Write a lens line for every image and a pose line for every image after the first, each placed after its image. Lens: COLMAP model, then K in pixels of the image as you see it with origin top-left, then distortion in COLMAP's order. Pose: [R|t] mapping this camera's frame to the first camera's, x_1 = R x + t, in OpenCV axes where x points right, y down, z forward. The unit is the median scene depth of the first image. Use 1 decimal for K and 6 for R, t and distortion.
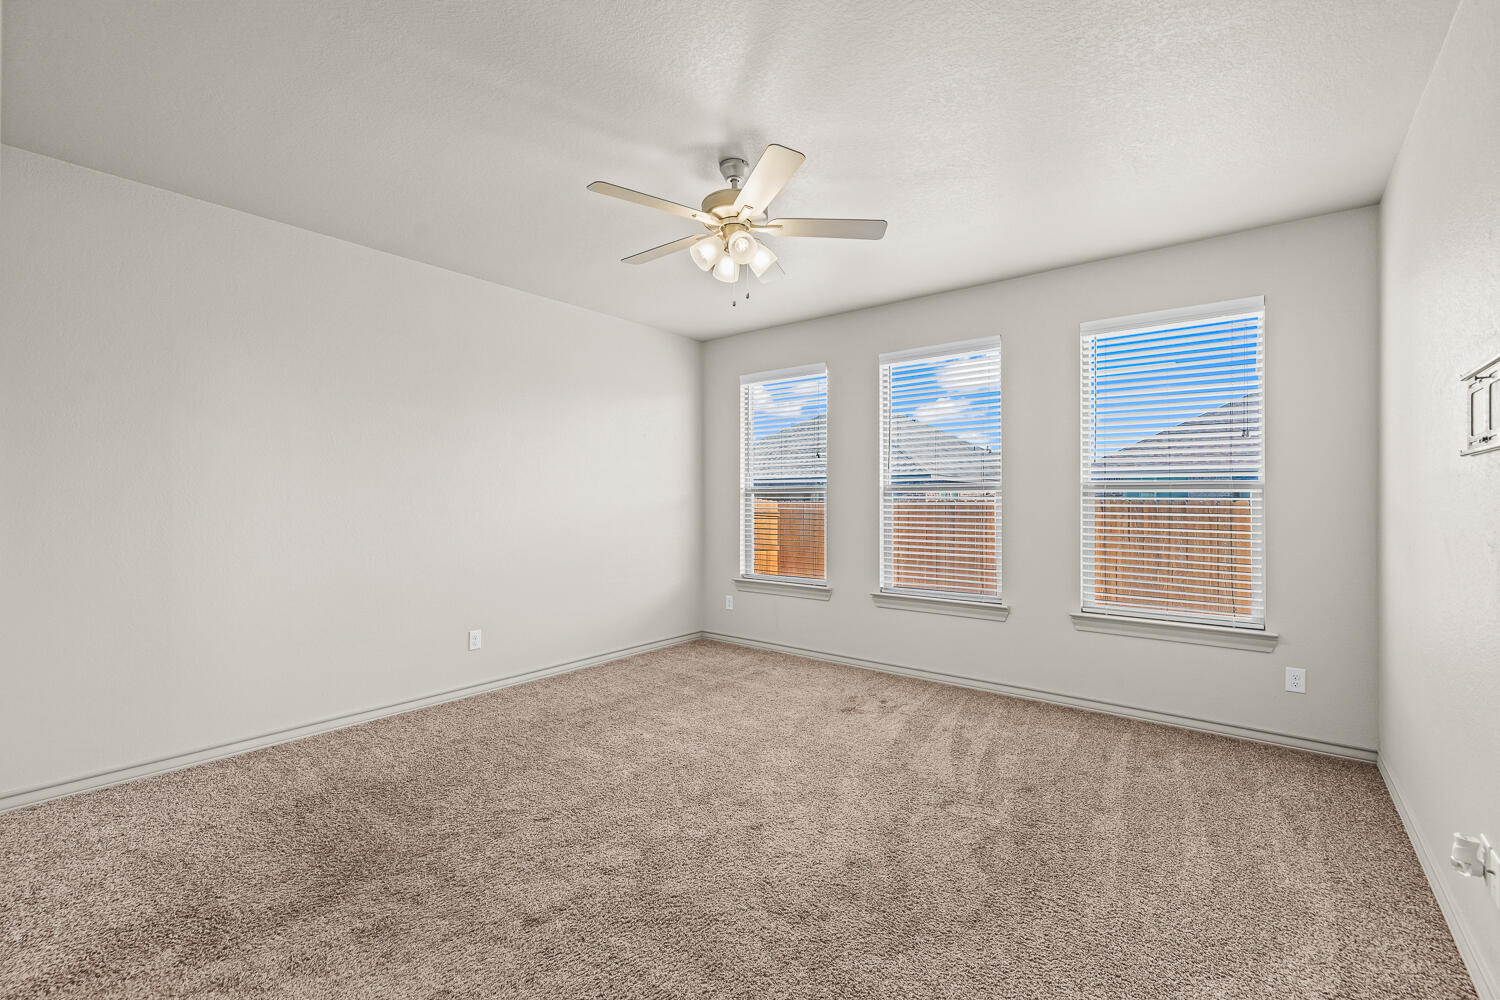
lens RADIAL K [[646.6, 0, 750.0], [0, 646.6, 500.0], [0, 0, 1]] dist [0.000876, 0.000184]
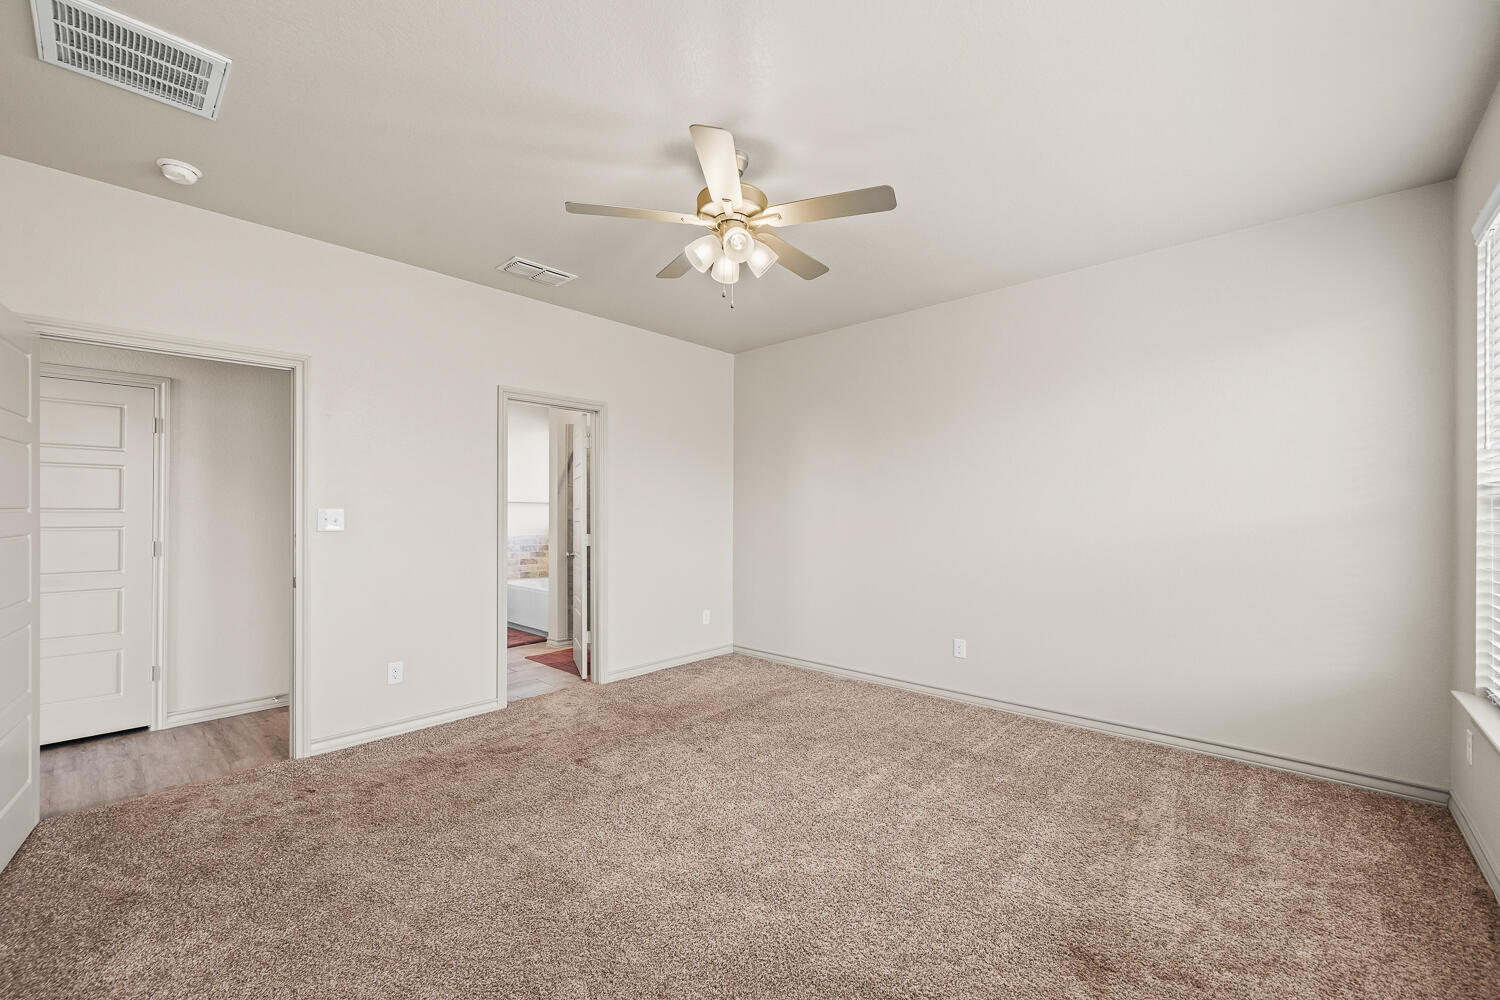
lens RADIAL K [[622.9, 0, 743.1], [0, 622.9, 502.0], [0, 0, 1]] dist [-0.002288, 0.000184]
pose [[-0.088149, -0.015513, -0.995986, 0.685219], [-0.003885, 0.999876, -0.015229, 0.001583], [0.996100, 0.002527, -0.088199, 0.859840]]
